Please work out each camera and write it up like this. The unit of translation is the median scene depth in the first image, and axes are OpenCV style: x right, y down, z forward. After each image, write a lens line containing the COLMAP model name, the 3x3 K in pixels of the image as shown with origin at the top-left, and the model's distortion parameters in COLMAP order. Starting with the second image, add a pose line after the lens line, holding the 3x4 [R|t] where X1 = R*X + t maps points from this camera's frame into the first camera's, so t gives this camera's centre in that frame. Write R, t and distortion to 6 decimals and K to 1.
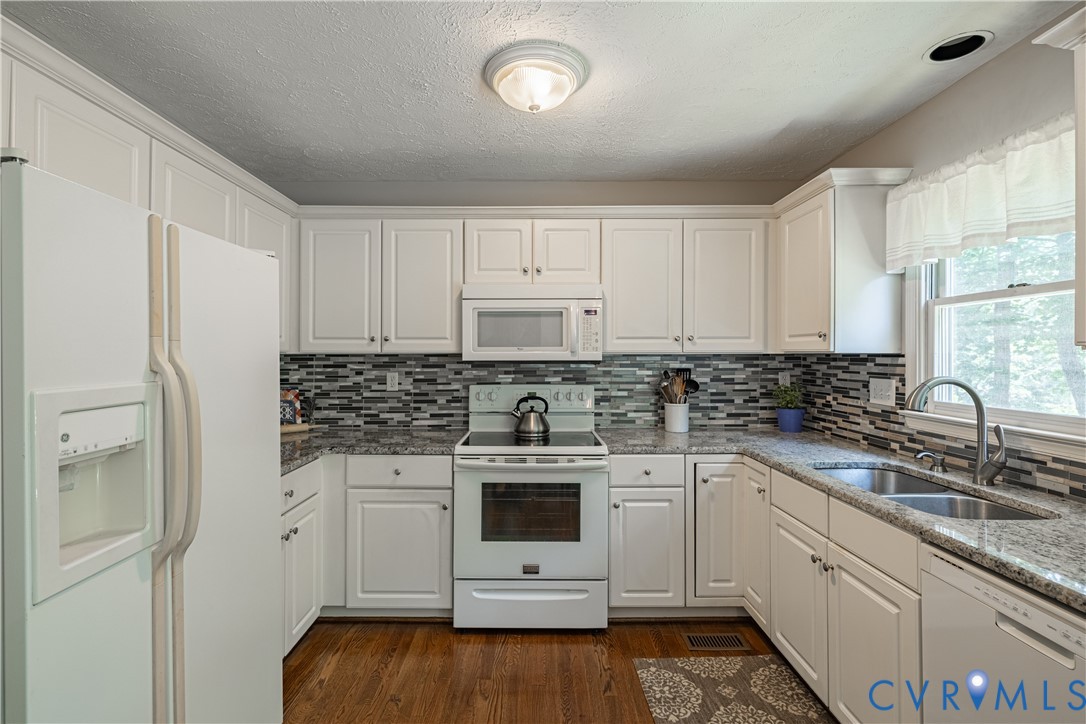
lens RADIAL K [[490.7, 0, 531.4], [0, 490.7, 354.5], [0, 0, 1]] dist [-0.006621, 0.001317]
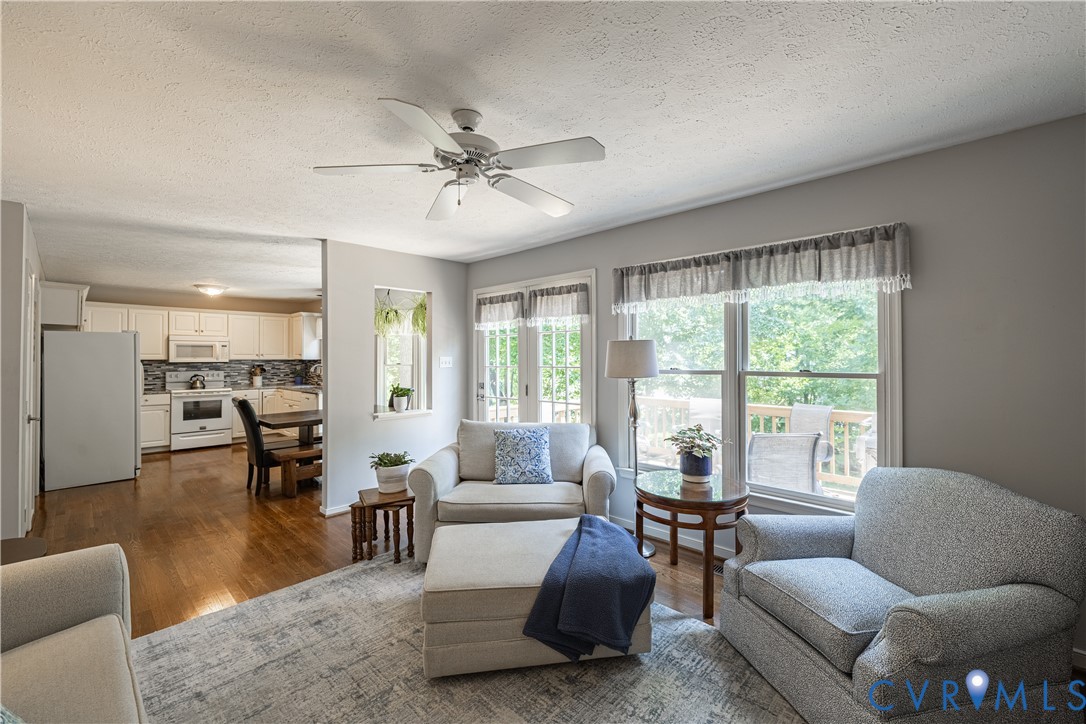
lens RADIAL K [[454.2, 0, 544.9], [0, 454.2, 356.4], [0, 0, 1]] dist [0.002317, -0.000566]
pose [[0.688426, 0.002290, 0.725303, -0.601086], [0.000396, 0.999994, -0.003533, -0.012273], [-0.725306, 0.002719, 0.688421, -2.578842]]
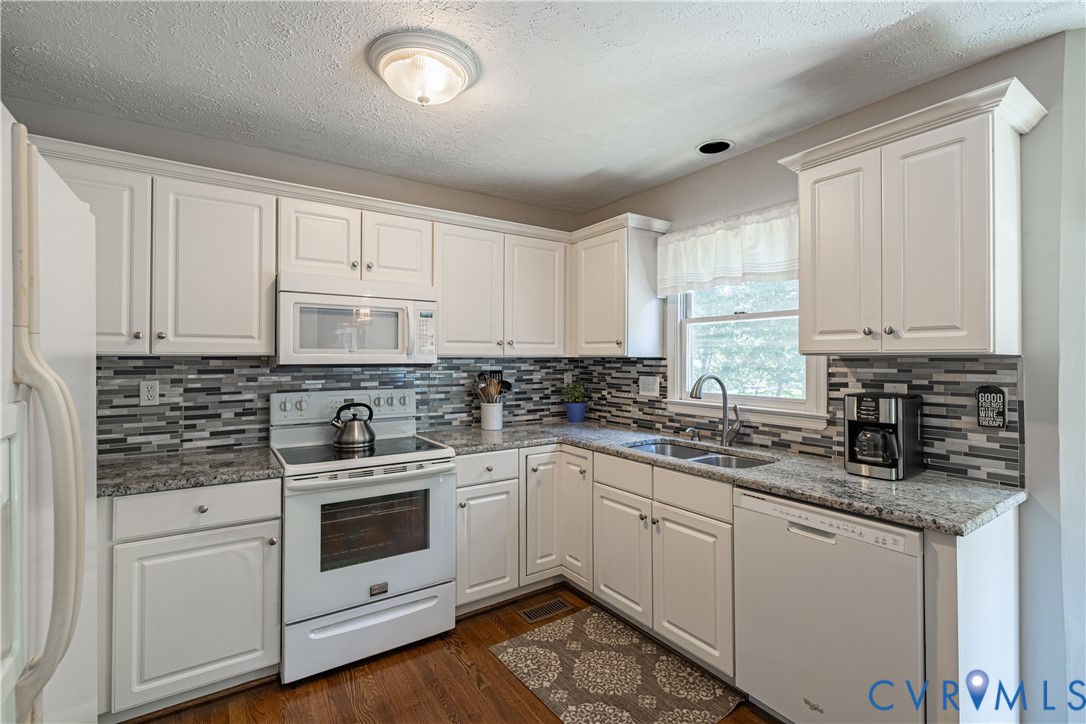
lens RADIAL K [[490.7, 0, 539.9], [0, 490.7, 355.4], [0, 0, 1]] dist [-0.006621, 0.001317]
pose [[0.825172, 0.004742, 0.564861, -0.268717], [-0.002746, 0.999987, -0.004383, -0.000375], [-0.564875, 0.002066, 0.825174, 0.064181]]
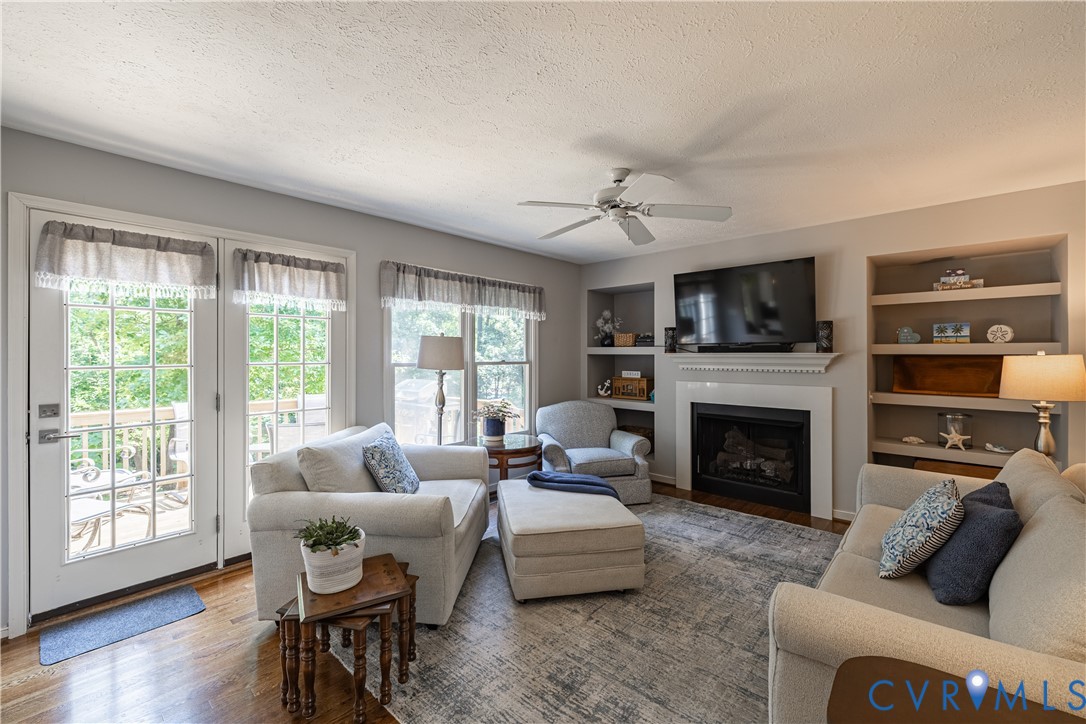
lens RADIAL K [[454.2, 0, 542.0], [0, 454.2, 356.3], [0, 0, 1]] dist [0.002317, -0.000566]
pose [[-0.747354, -0.002927, 0.664419, -0.700509], [-0.001086, 0.999994, 0.003183, -0.004088], [-0.664425, 0.001658, -0.747353, -0.947058]]
